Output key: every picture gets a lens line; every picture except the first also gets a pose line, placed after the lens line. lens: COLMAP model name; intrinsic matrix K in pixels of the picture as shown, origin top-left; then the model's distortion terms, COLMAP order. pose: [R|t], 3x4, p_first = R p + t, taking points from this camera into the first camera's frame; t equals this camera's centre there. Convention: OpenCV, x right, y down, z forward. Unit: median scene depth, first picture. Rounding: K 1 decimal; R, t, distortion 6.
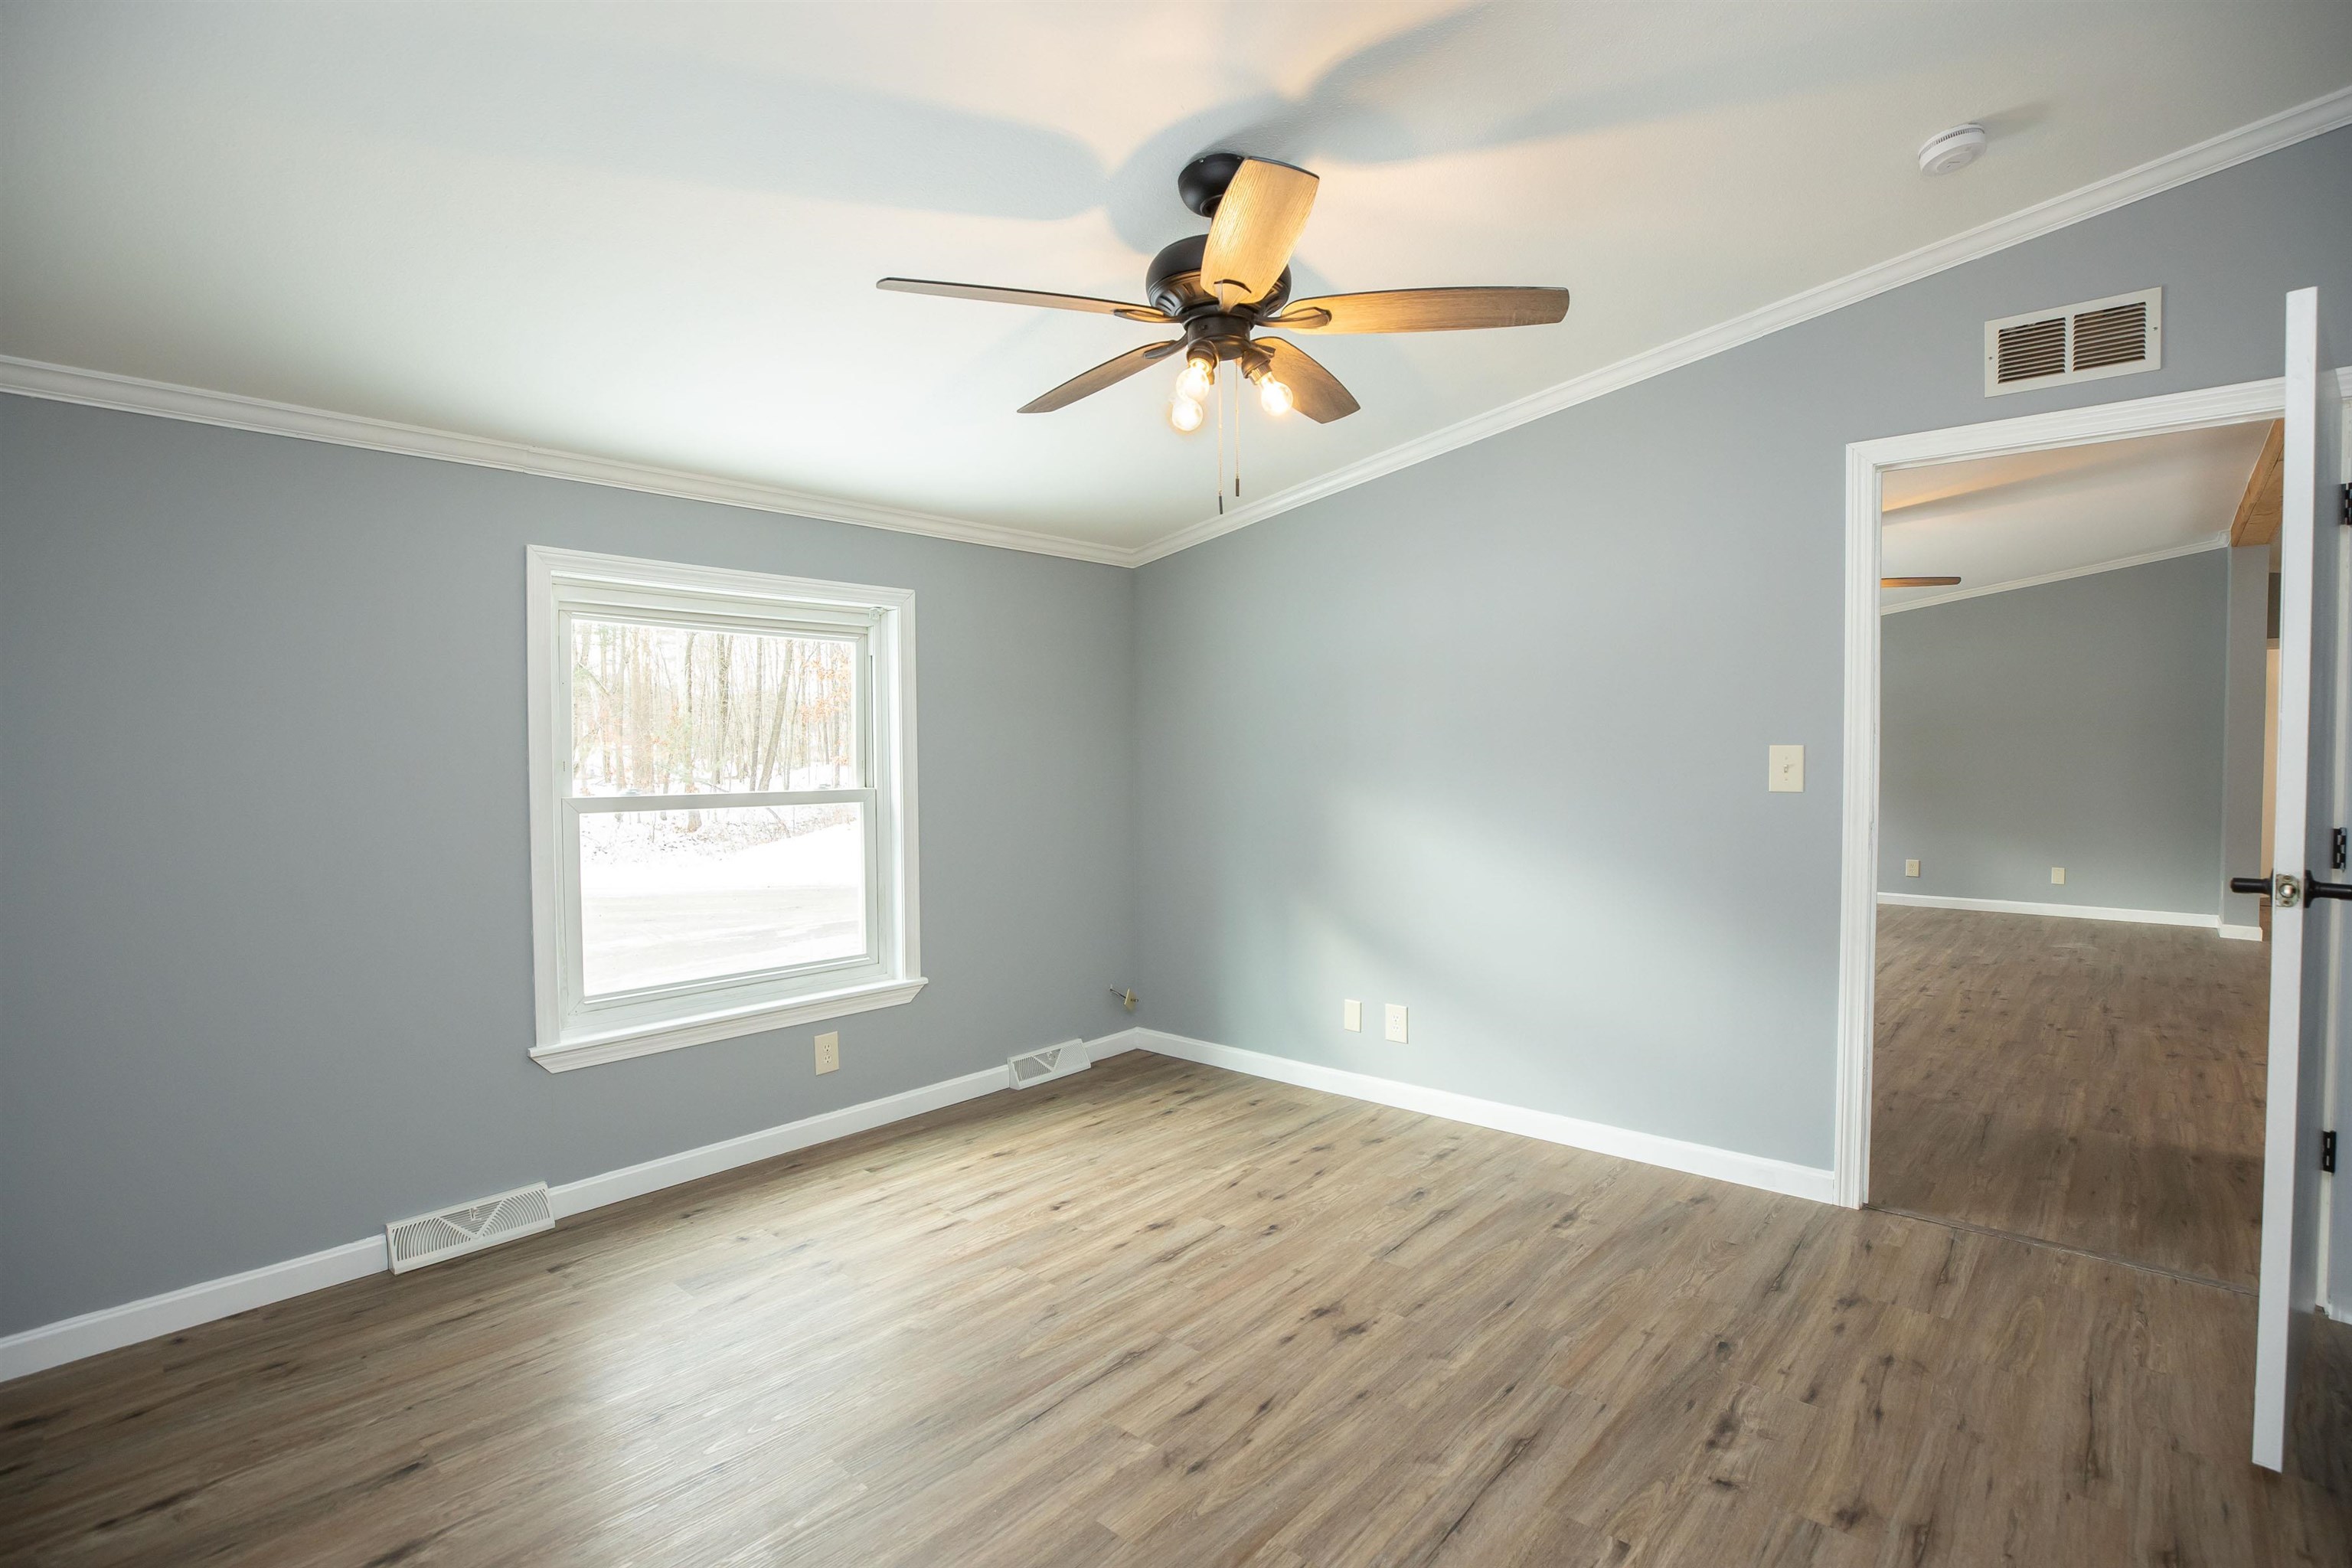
lens RADIAL K [[1109.6, 0, 1158.9], [0, 1109.6, 782.7], [0, 0, 1]] dist [-0.026807, 0.000380]
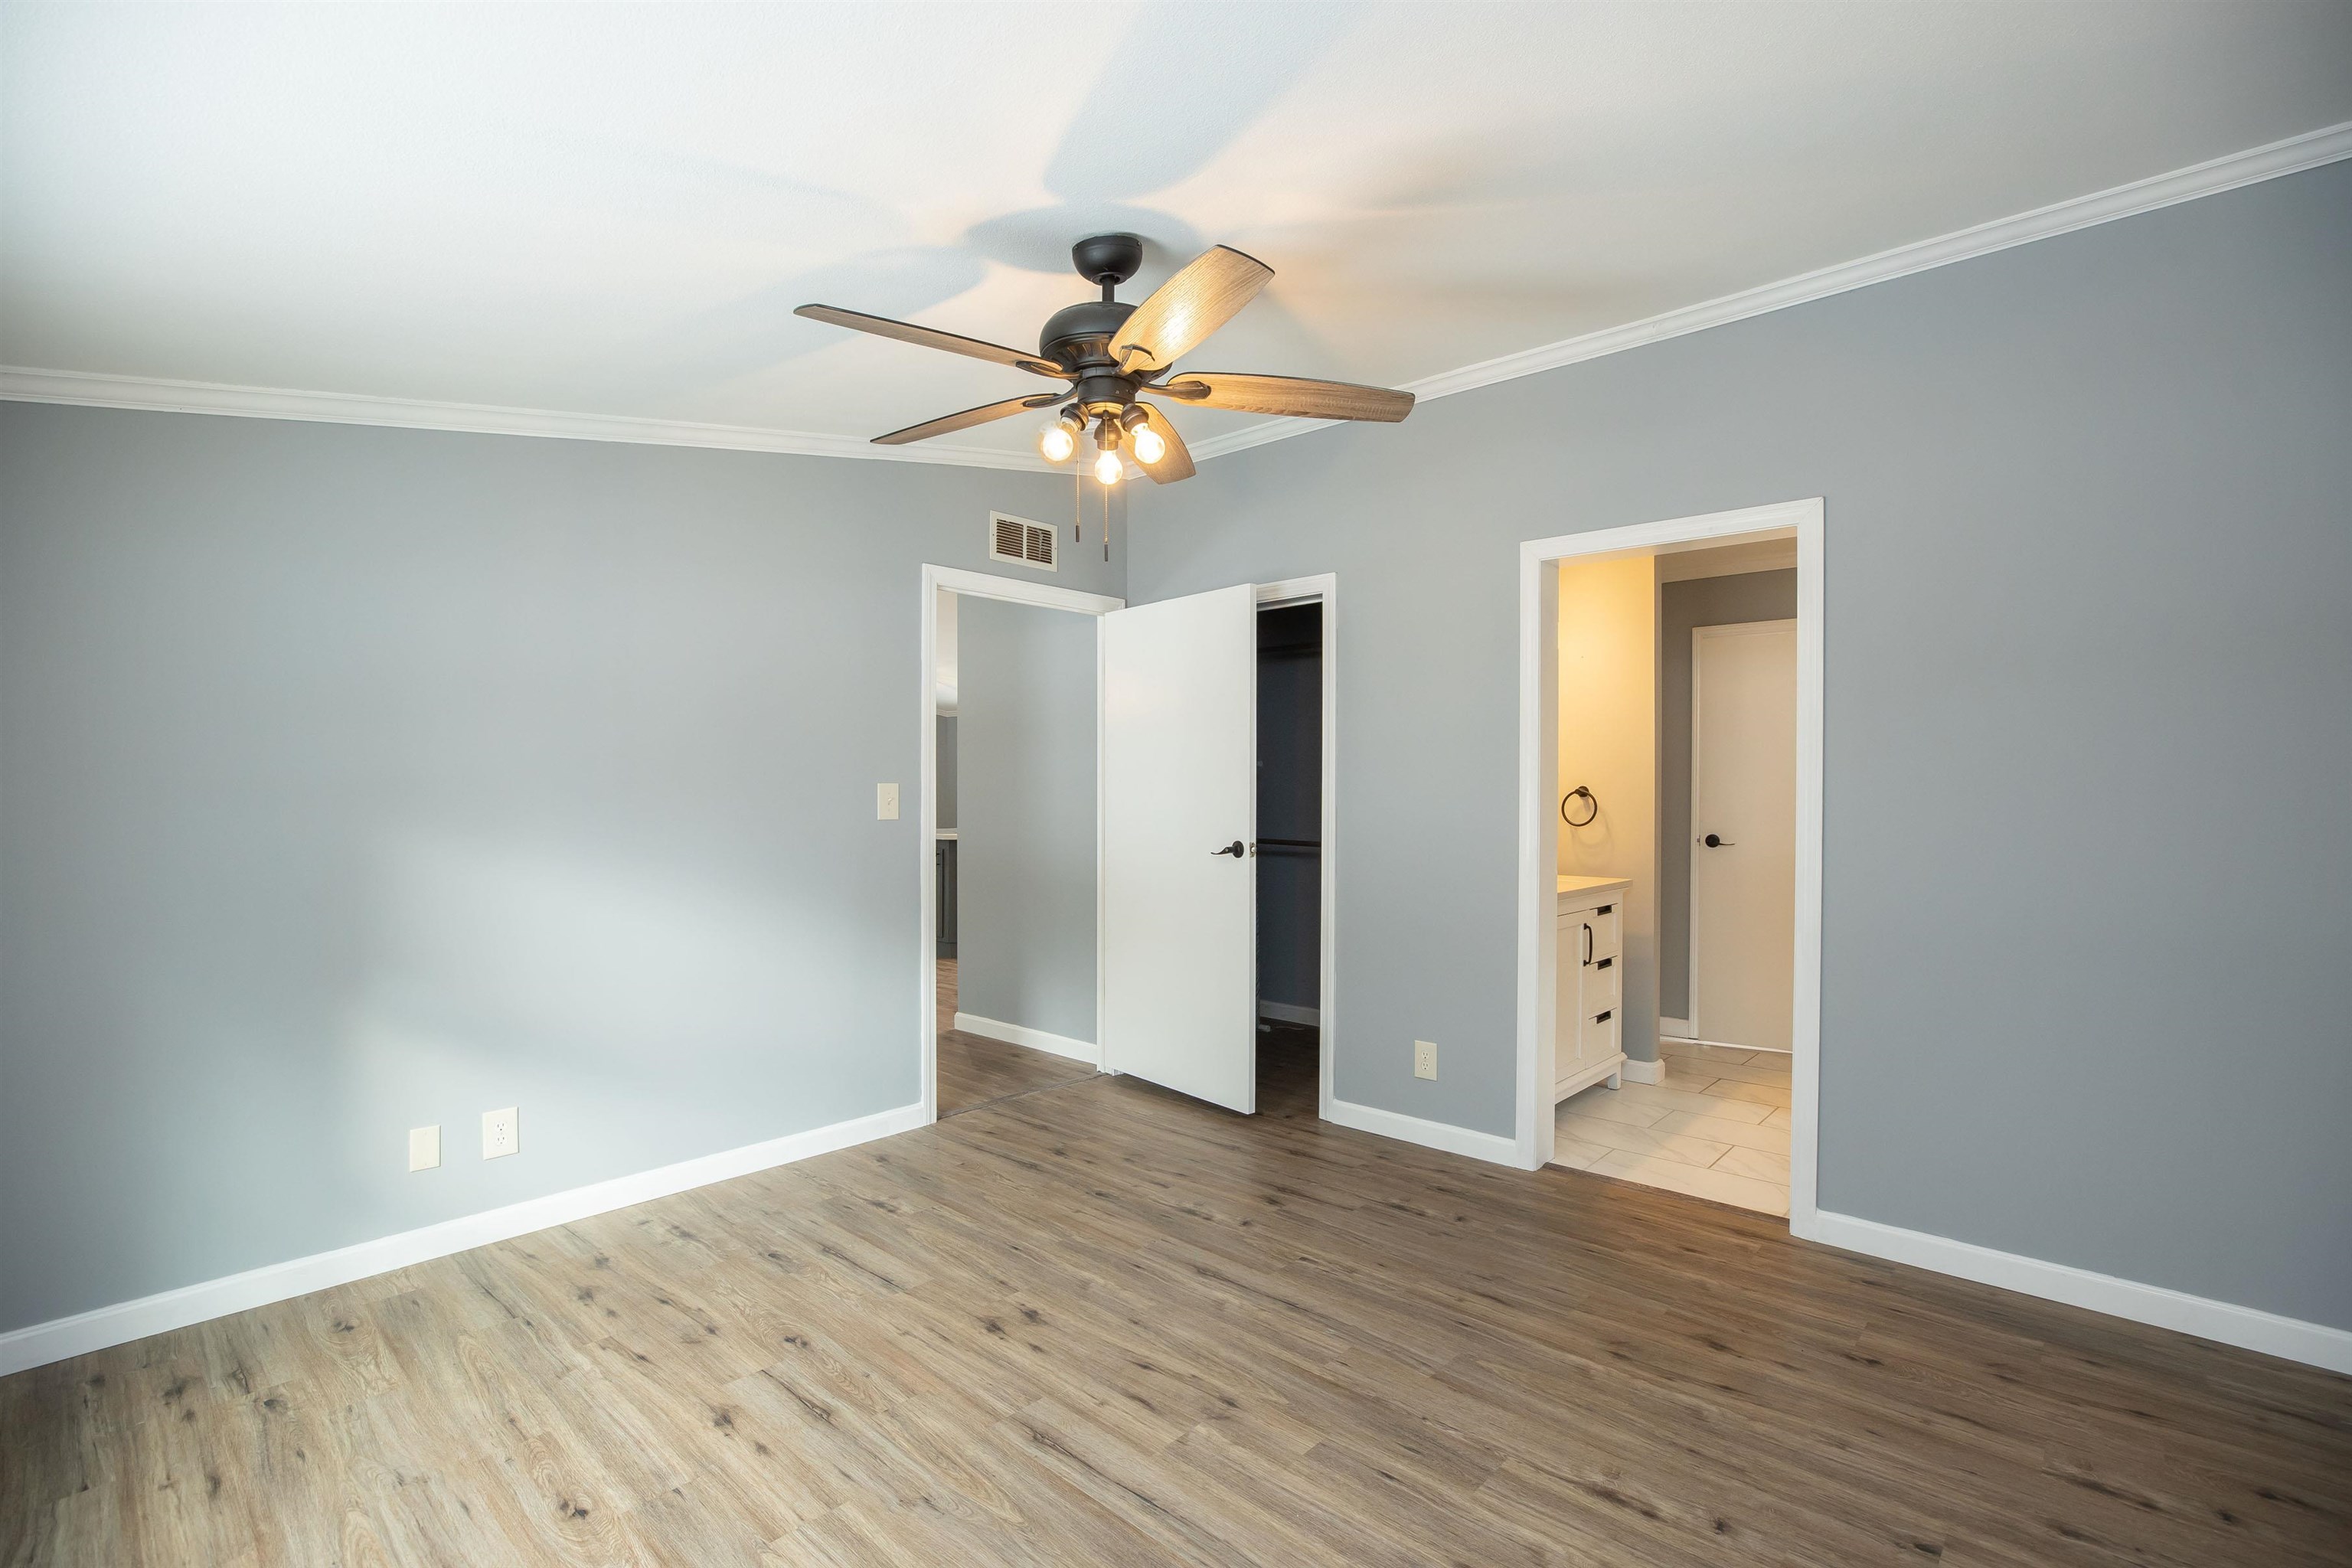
lens RADIAL K [[1087.9, 0, 1191.4], [0, 1087.9, 790.6], [0, 0, 1]] dist [-0.045613, 0.014205]
pose [[-0.001308, 0.006080, 0.999981, -0.721456], [0.028509, 0.999575, -0.006041, -0.007928], [-0.999593, 0.028501, -0.001480, 0.674633]]
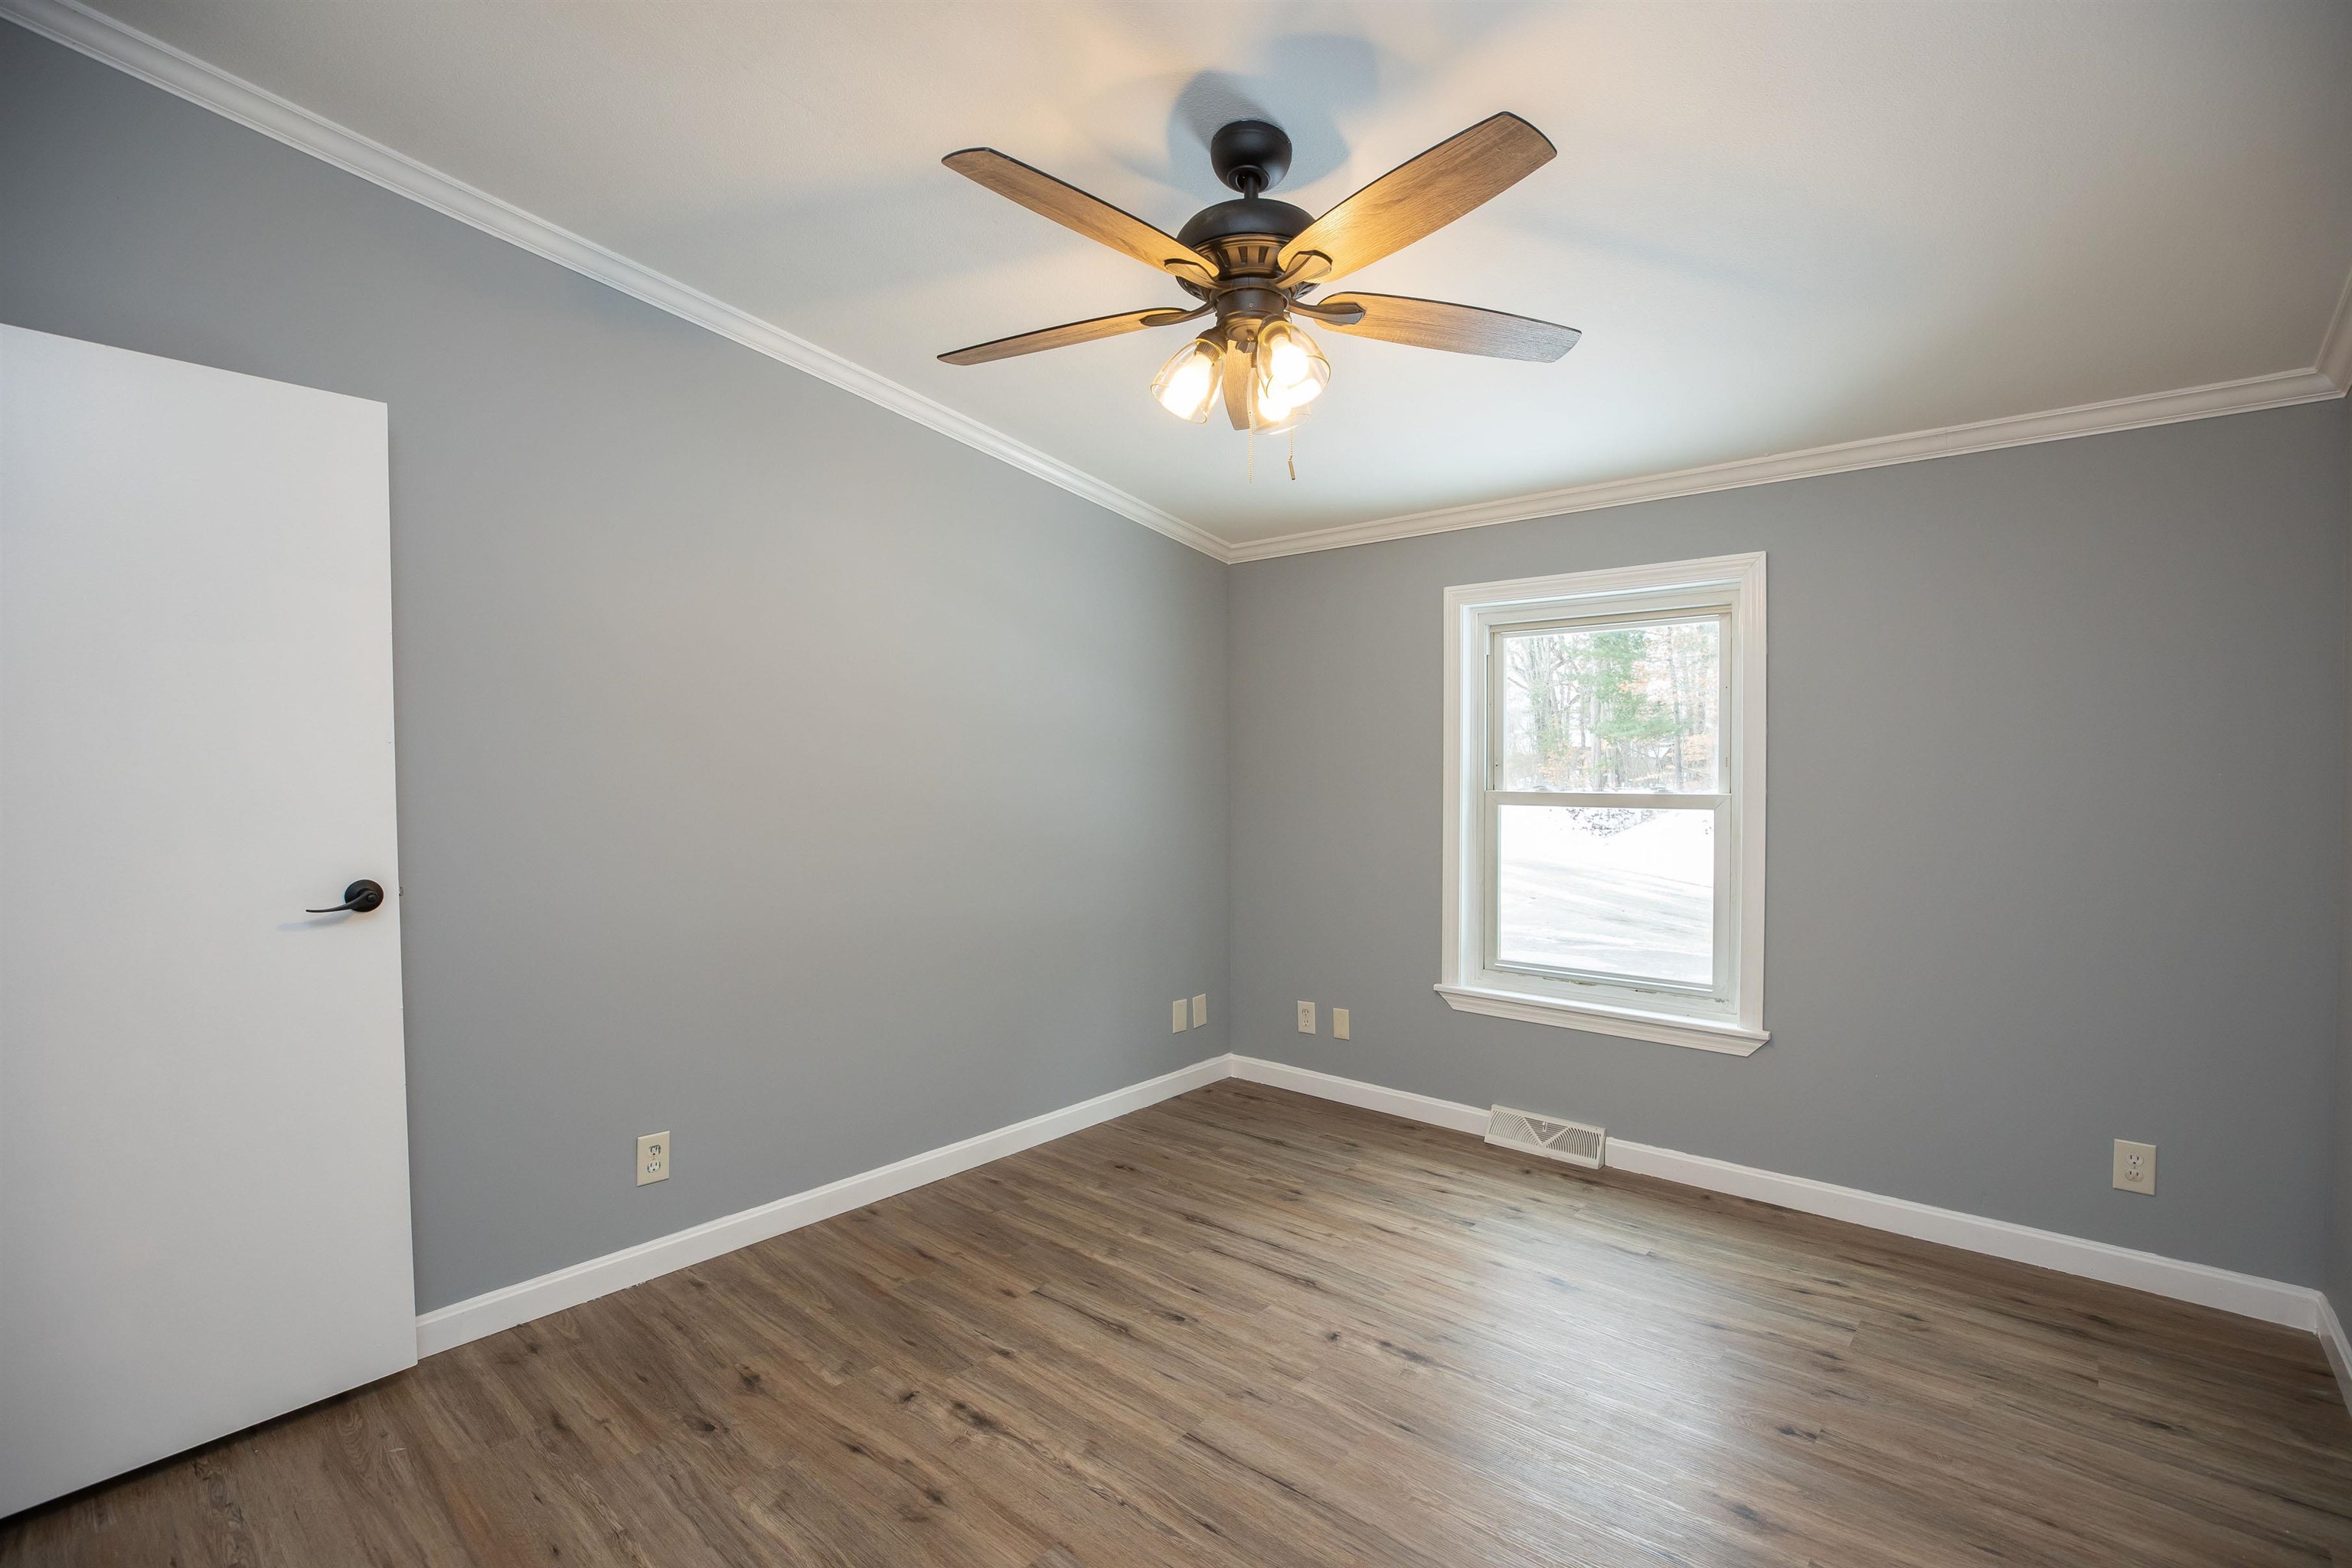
lens RADIAL K [[1073.3, 0, 1169.4], [0, 1073.3, 798.0], [0, 0, 1]] dist [-0.044404, 0.013927]
pose [[-0.002299, 0.040290, -0.999185, 1.029311], [-0.025508, 0.998861, 0.040336, -0.026318], [0.999672, 0.025580, -0.001268, 1.045333]]
